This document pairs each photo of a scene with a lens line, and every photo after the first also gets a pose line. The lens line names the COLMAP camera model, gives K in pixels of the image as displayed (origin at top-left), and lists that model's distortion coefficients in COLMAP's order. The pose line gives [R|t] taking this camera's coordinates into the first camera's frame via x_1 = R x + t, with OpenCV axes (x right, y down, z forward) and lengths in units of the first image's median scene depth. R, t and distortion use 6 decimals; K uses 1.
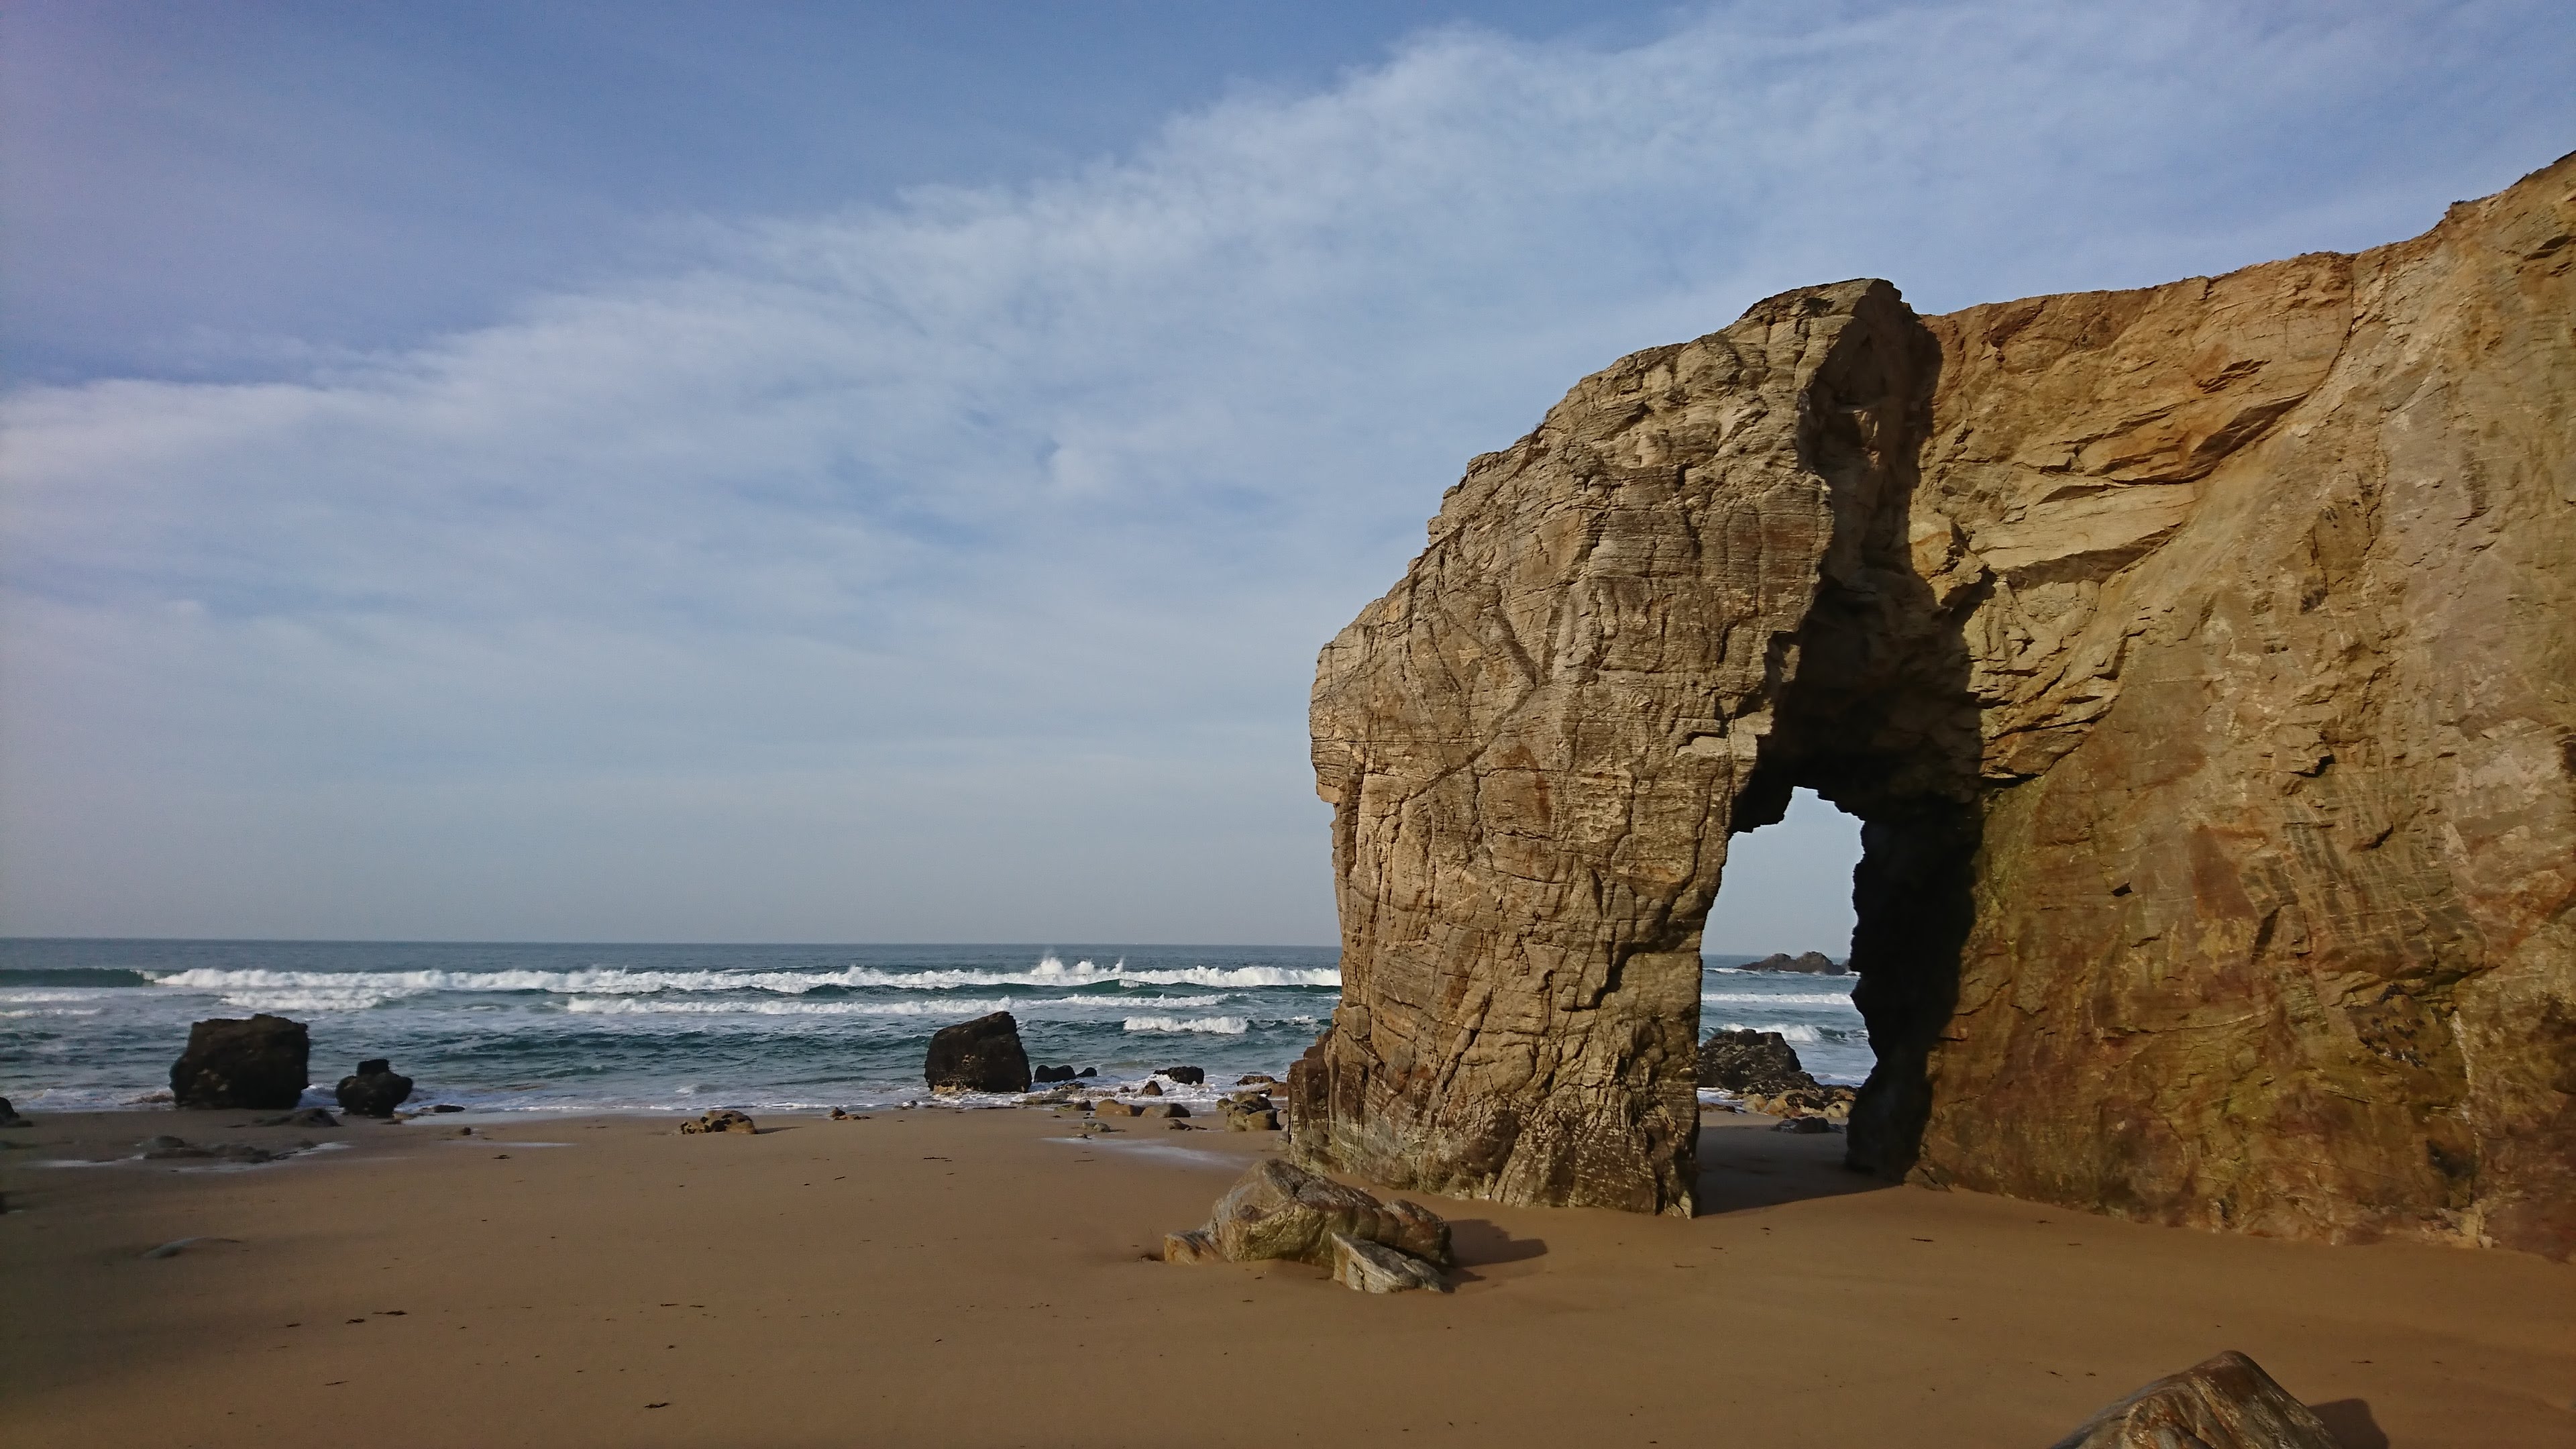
lens RADIAL K [[1564.8, 0, 1231.3], [0, 1564.8, 745.1], [0, 0, 1]] dist [0.022213, -0.036154]
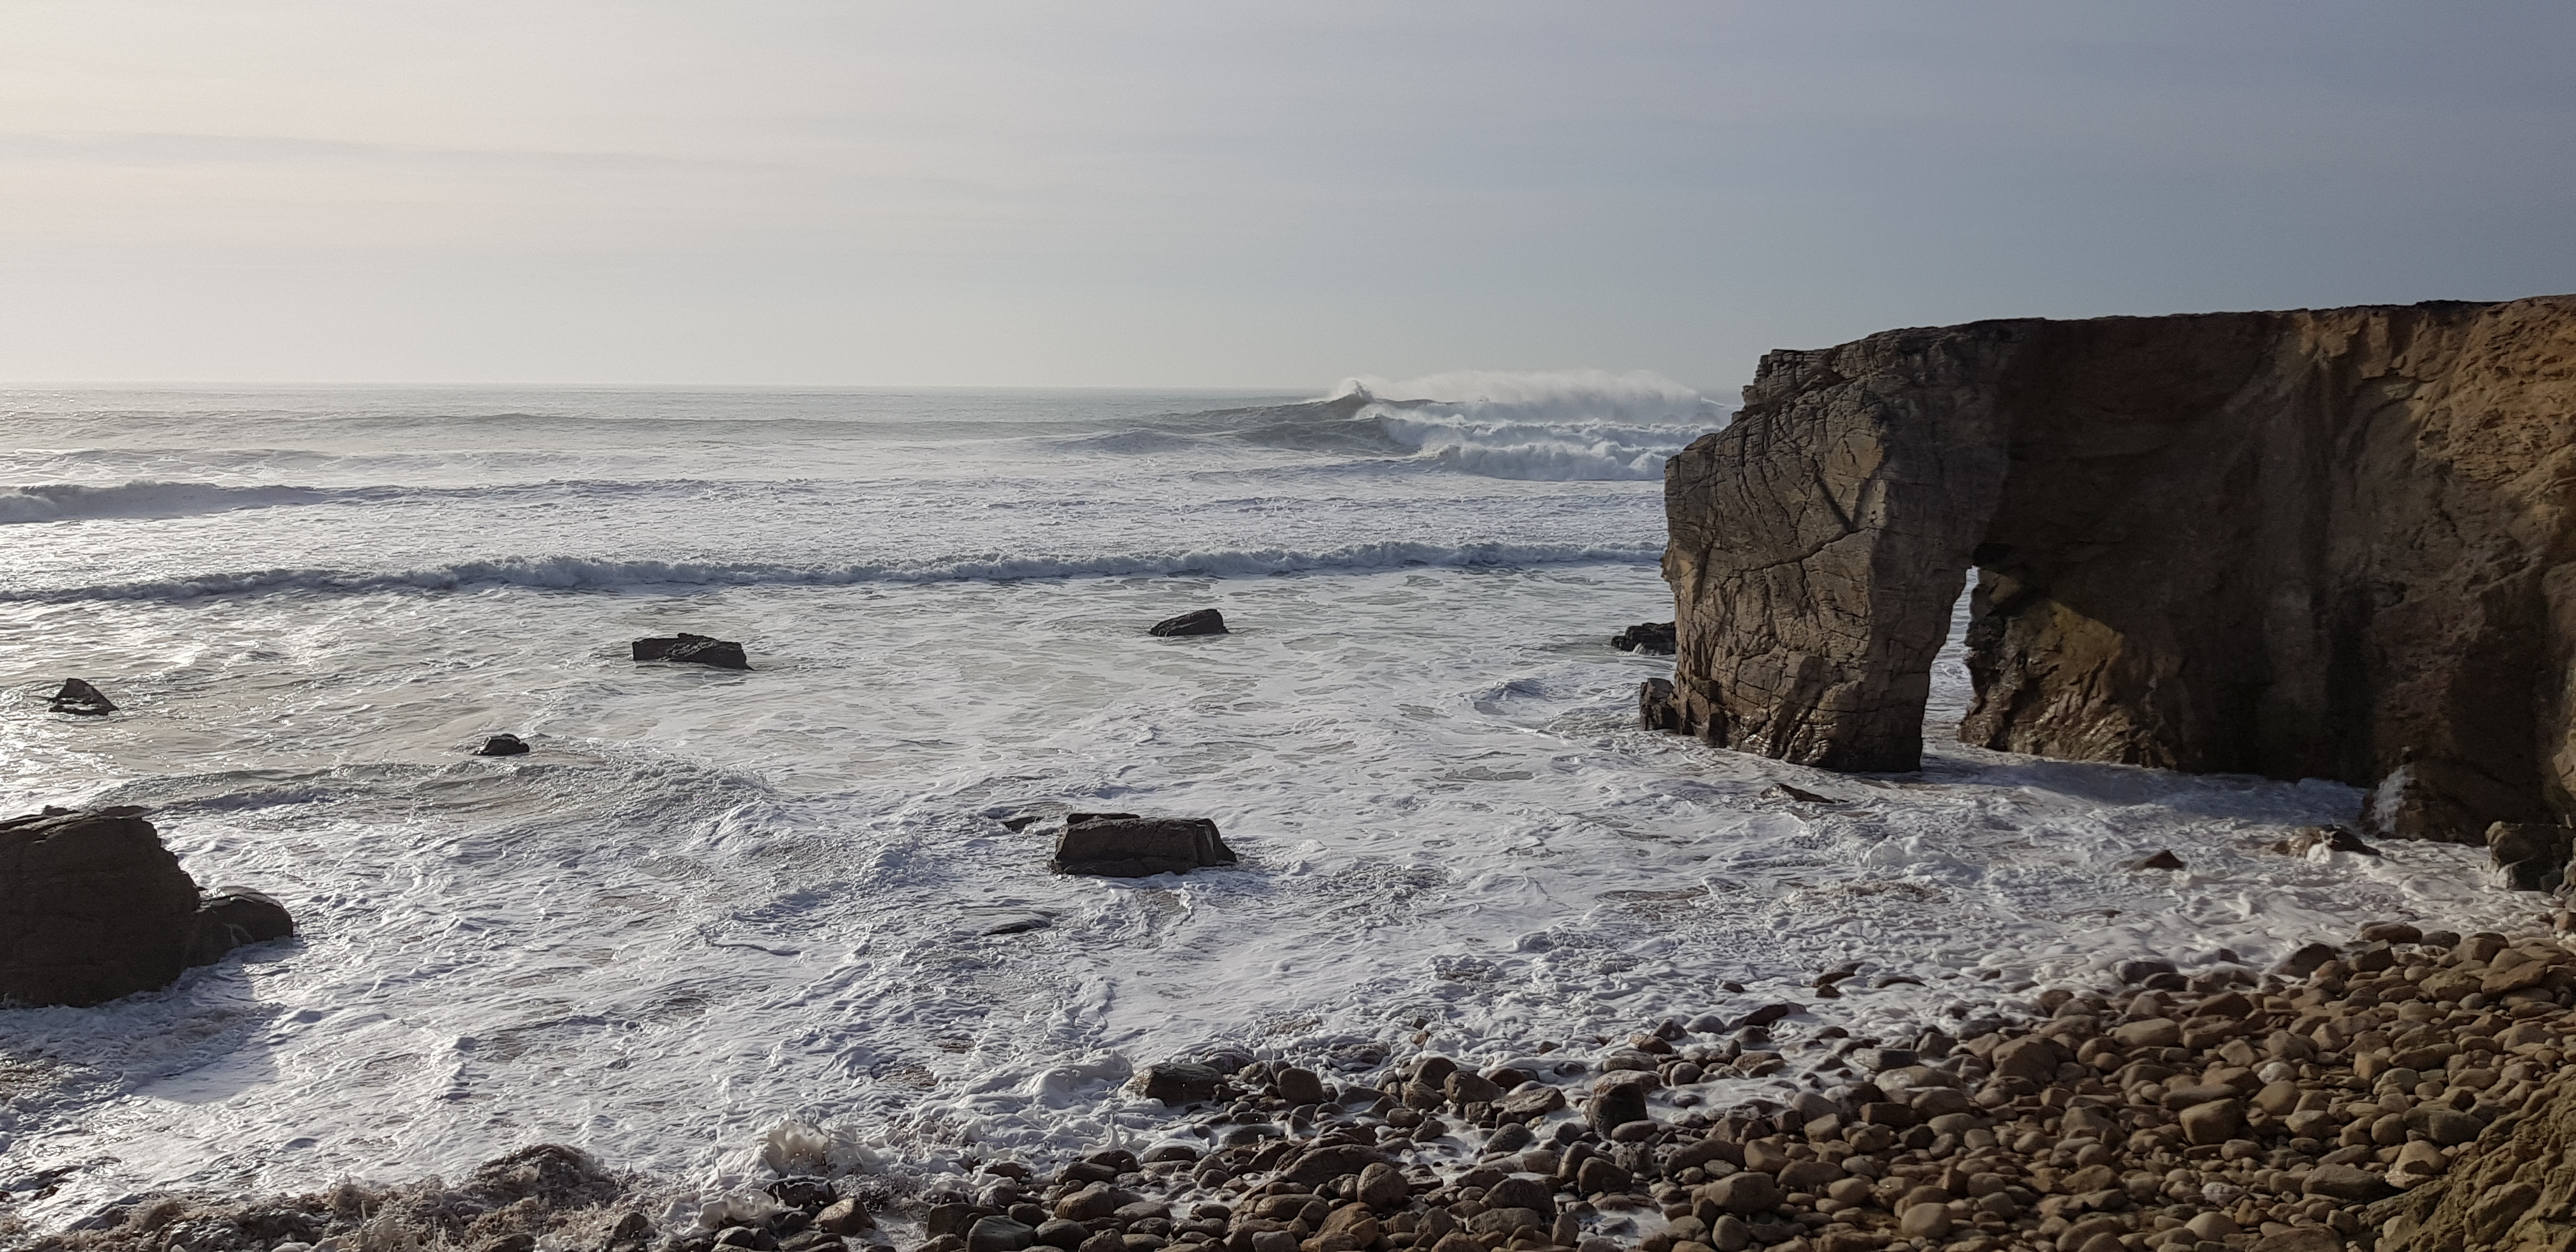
lens RADIAL K [[1887.9, 0, 1211.7], [0, 1887.9, 632.1], [0, 0, 1]] dist [-0.013989, -0.028175]
pose [[0.992331, -0.032482, 0.119262, -0.911774], [0.001720, 0.968390, 0.249437, -0.525899], [-0.123594, -0.247319, 0.961019, -1.225255]]
